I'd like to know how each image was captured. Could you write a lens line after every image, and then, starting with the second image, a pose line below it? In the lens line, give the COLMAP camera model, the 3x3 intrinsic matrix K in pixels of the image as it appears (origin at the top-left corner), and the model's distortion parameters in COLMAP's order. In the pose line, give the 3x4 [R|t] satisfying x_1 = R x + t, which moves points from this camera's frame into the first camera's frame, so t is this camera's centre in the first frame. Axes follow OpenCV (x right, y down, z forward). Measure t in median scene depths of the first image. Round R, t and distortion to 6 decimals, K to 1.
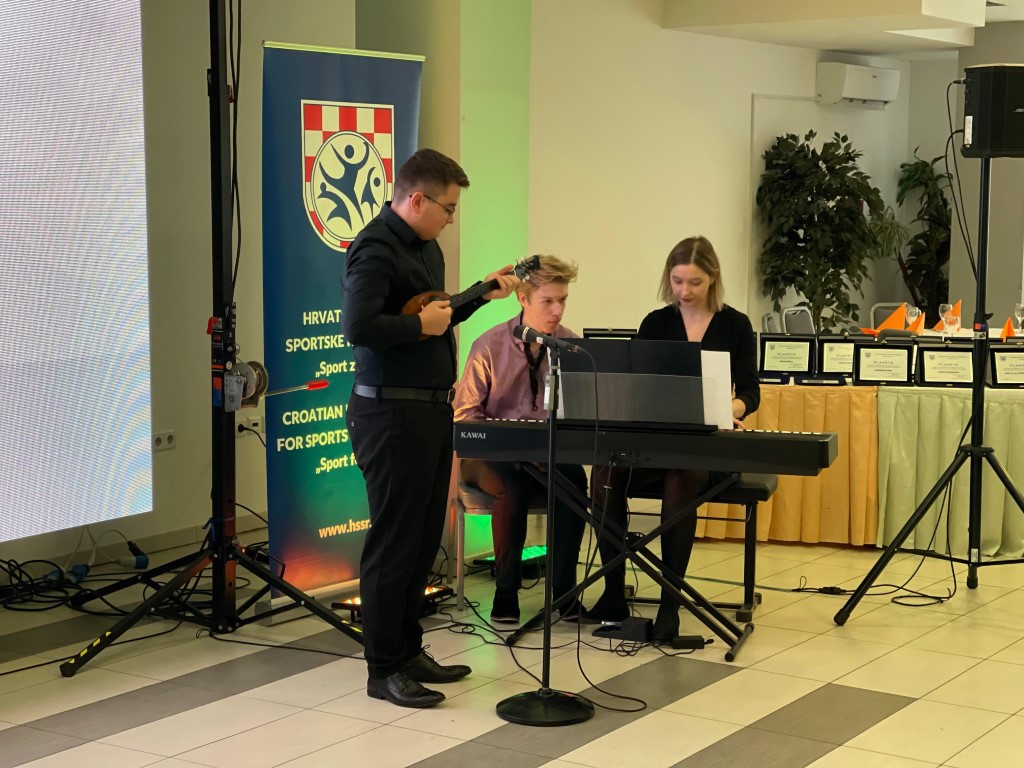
lens RADIAL K [[1917.6, 0, 511.7], [0, 1917.6, 381.7], [0, 0, 1]] dist [0.257600, 0.000000]
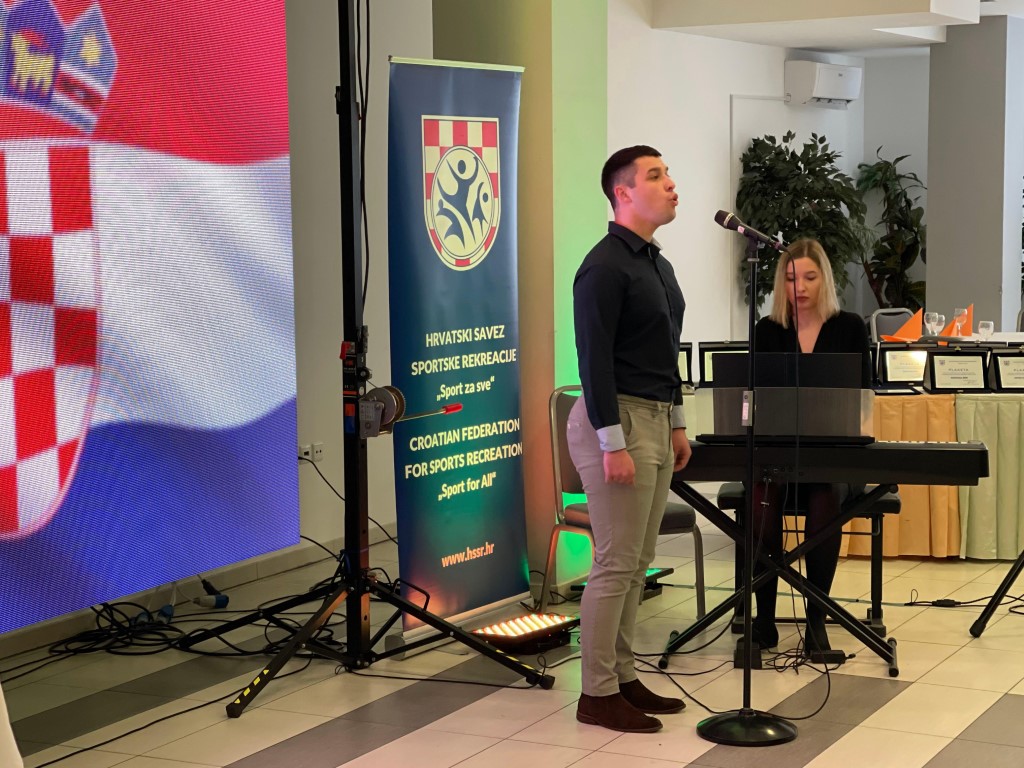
lens RADIAL K [[2091.3, 0, 513.3], [0, 2091.3, 386.6], [0, 0, 1]] dist [0.256927, 0.000000]
pose [[0.994271, -0.028209, 0.103099, -0.170610], [0.028884, 0.999570, -0.005063, -0.003002], [-0.102912, 0.008012, 0.994658, -0.049721]]
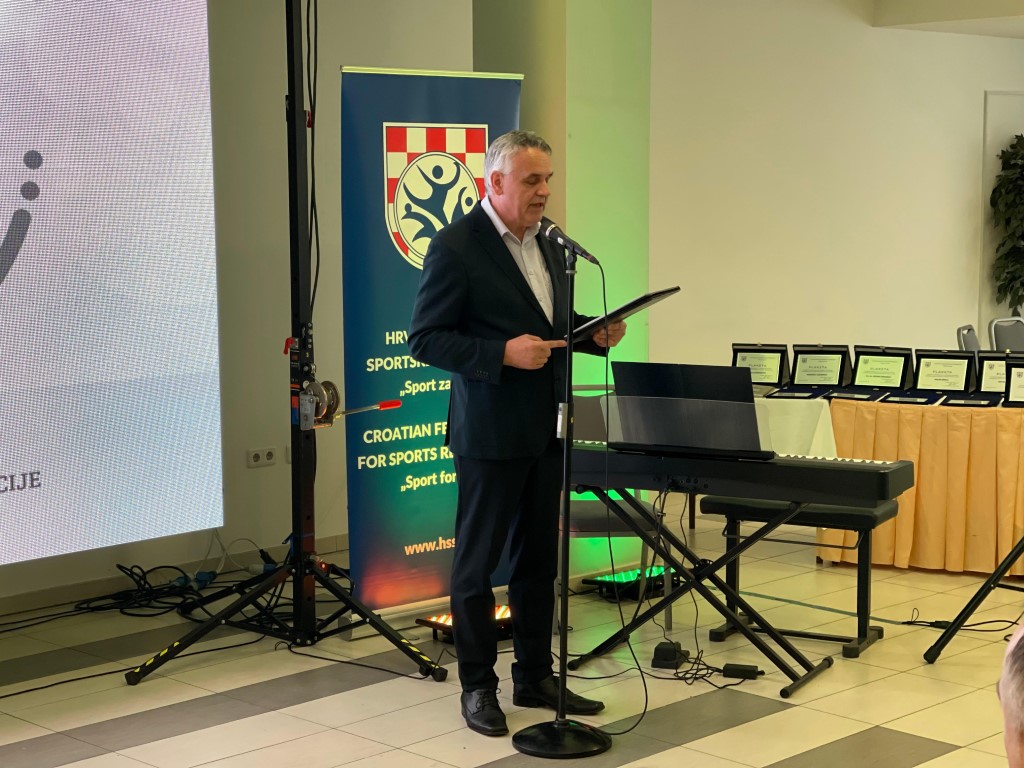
lens RADIAL K [[1917.6, 0, 512.8], [0, 1917.6, 390.2], [0, 0, 1]] dist [0.257600, 0.000000]
pose [[0.981333, 0.011145, -0.191994, 0.148725], [-0.009538, 0.999911, 0.009295, -0.015291], [0.192080, -0.007290, 0.981352, 0.020741]]
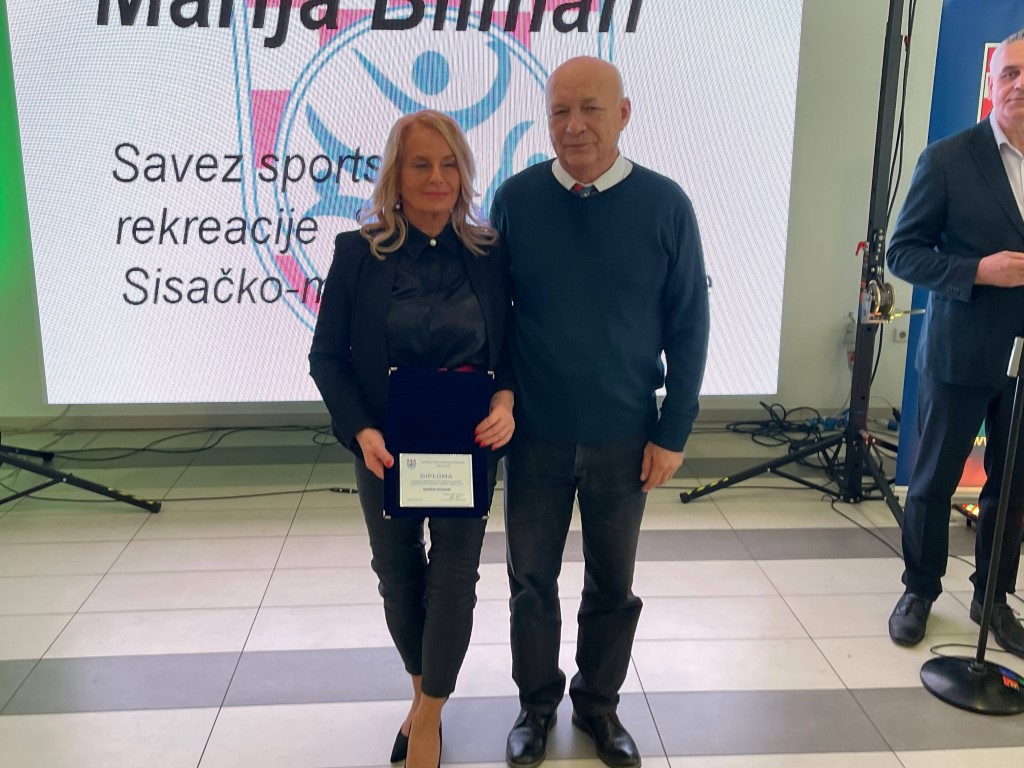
lens RADIAL K [[1022.7, 0, 506.2], [0, 1022.7, 385.6], [0, 0, 1]] dist [0.014020, 0.000000]
pose [[0.600179, 0.184374, -0.778326, 0.204738], [-0.080459, 0.982052, 0.170590, -0.034119], [0.795809, -0.039761, 0.604241, 0.424406]]
